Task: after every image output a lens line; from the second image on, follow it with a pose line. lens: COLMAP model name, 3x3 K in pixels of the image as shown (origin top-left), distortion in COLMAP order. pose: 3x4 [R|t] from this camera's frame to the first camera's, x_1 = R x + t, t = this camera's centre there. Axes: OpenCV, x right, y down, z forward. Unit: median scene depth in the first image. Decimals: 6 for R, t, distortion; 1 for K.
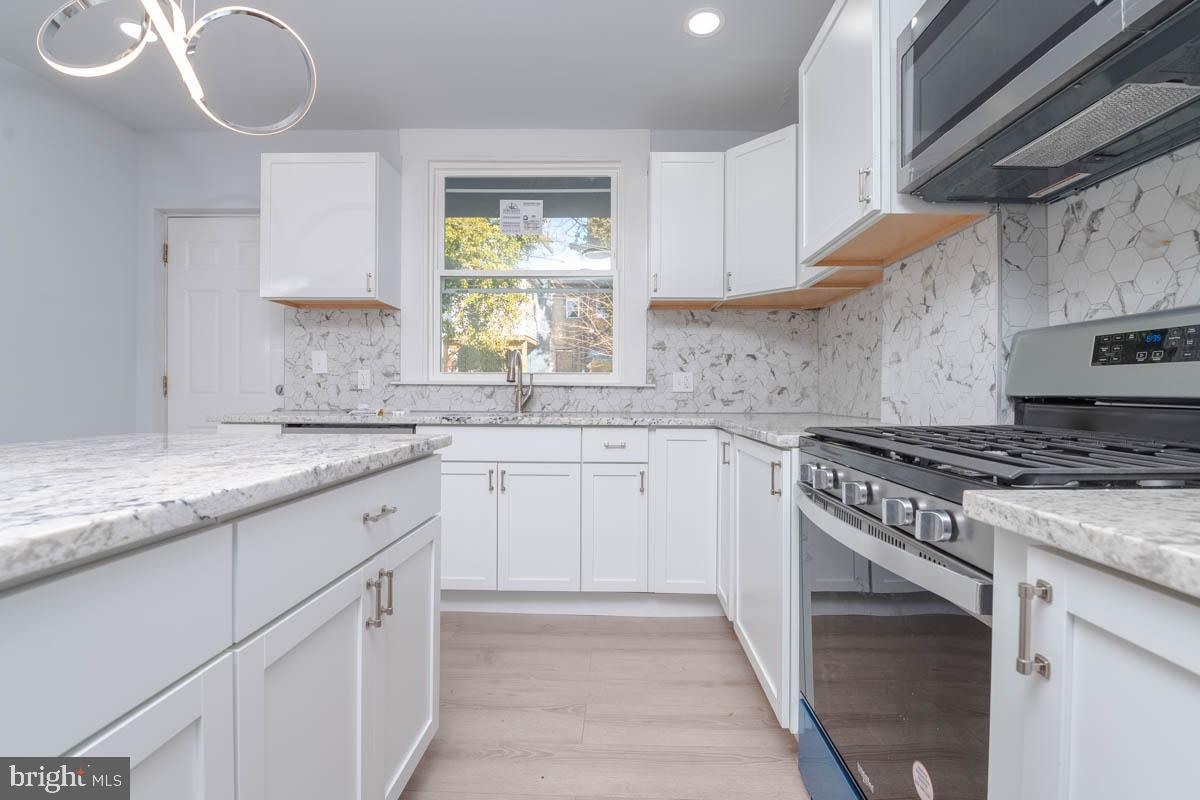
lens RADIAL K [[531.0, 0, 609.5], [0, 531.0, 396.6], [0, 0, 1]] dist [-0.016192, -0.000543]
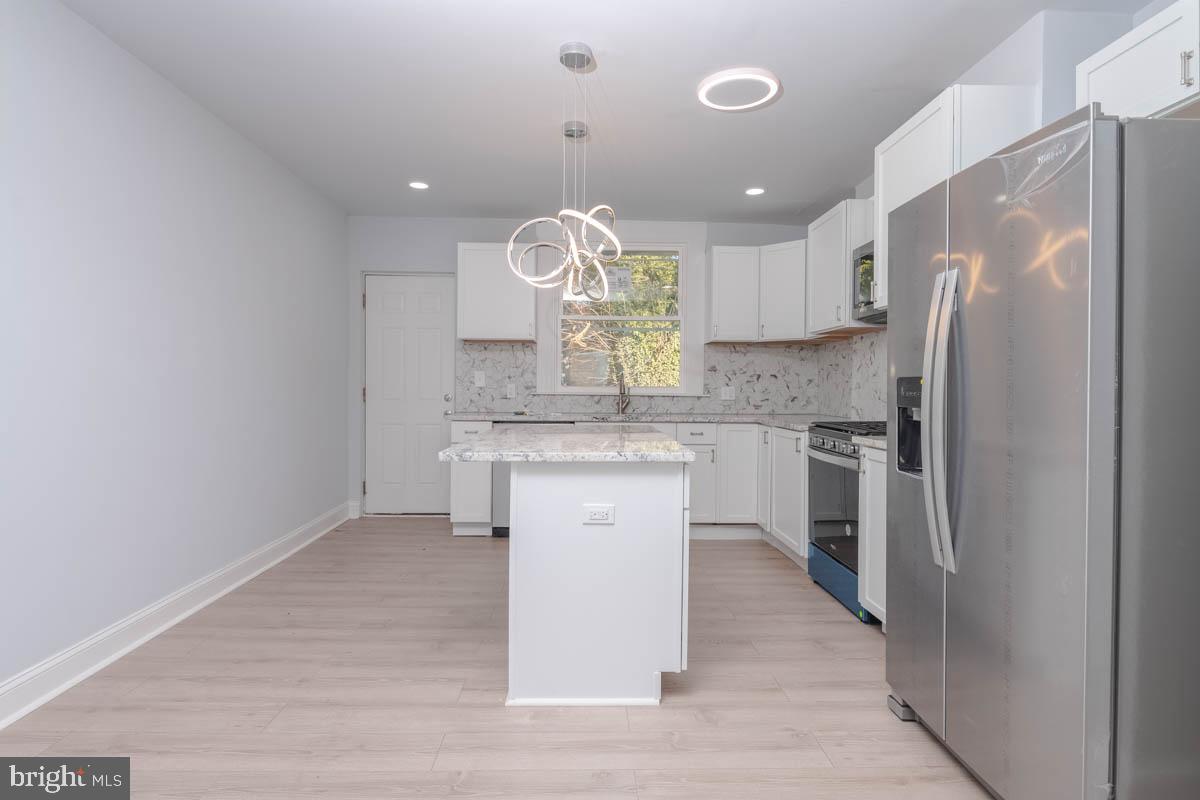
lens RADIAL K [[642.6, 0, 600.0], [0, 642.6, 400.0], [0, 0, 1]] dist [-0.001188, -0.000018]
pose [[0.998986, 0.000850, 0.045004, -0.305945], [-0.001506, 0.999893, 0.014541, -0.034564], [-0.044987, -0.014594, 0.998881, -0.794000]]
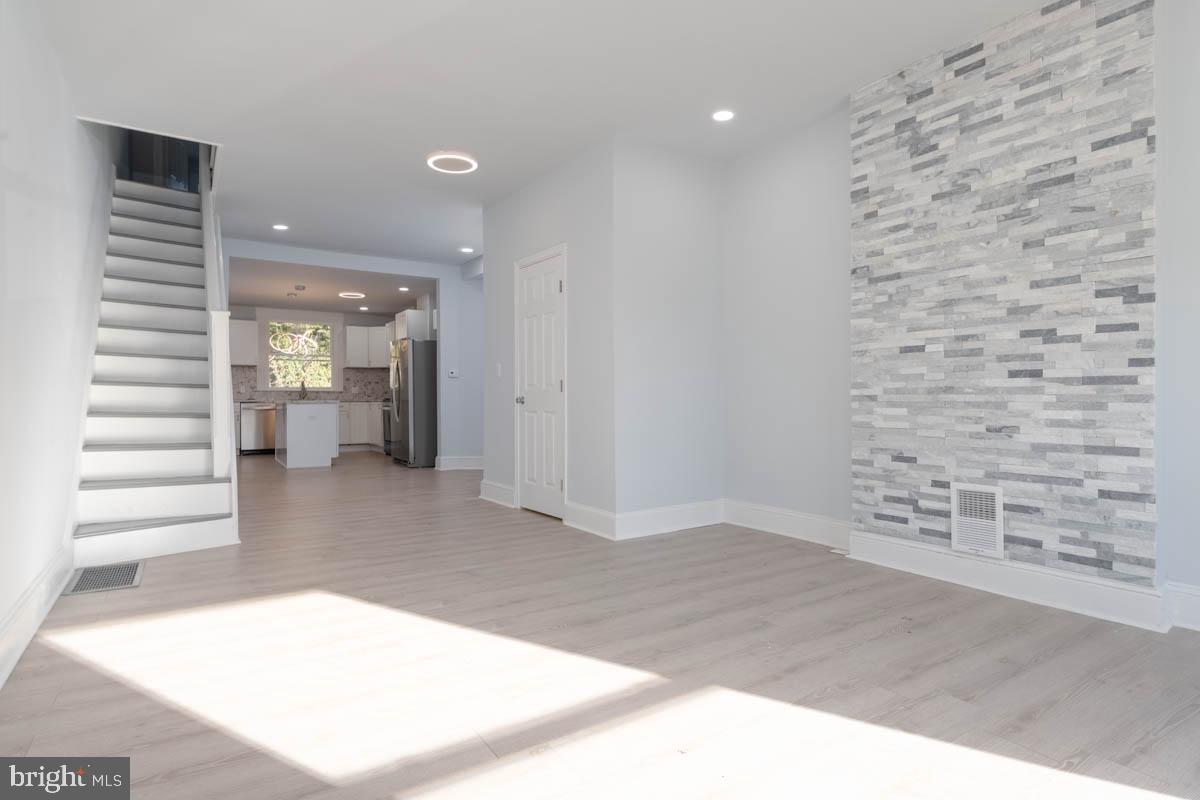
lens RADIAL K [[624.9, 0, 624.2], [0, 624.9, 399.9], [0, 0, 1]] dist [0.000354, 0.000054]
pose [[0.812963, -0.011472, 0.582202, -0.787781], [0.012167, 0.999922, 0.002714, 0.044361], [-0.582188, 0.004877, 0.813040, -3.230853]]
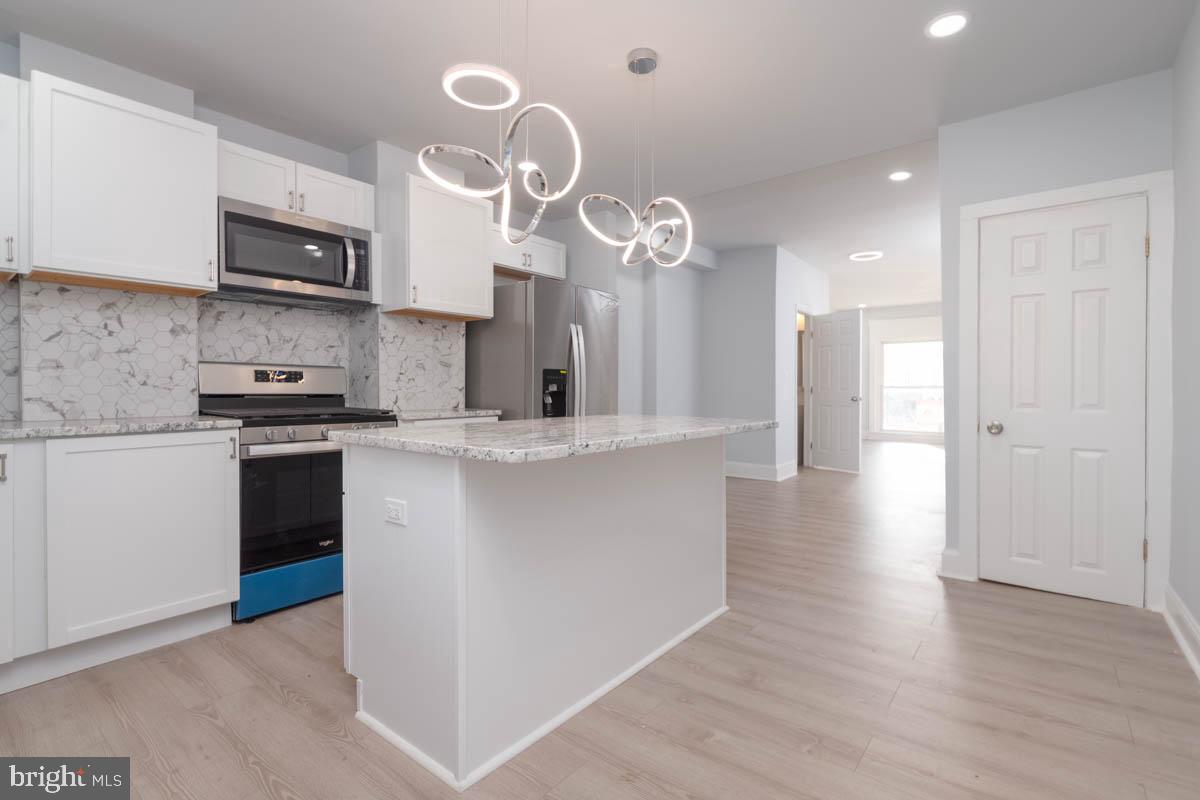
lens RADIAL K [[563.7, 0, 599.9], [0, 563.7, 393.6], [0, 0, 1]] dist [-0.000967, -0.000090]
pose [[-0.790083, -0.007608, 0.612953, -0.766853], [0.002478, 0.999875, 0.015605, -0.015462], [-0.612995, 0.013848, -0.789966, 0.798975]]
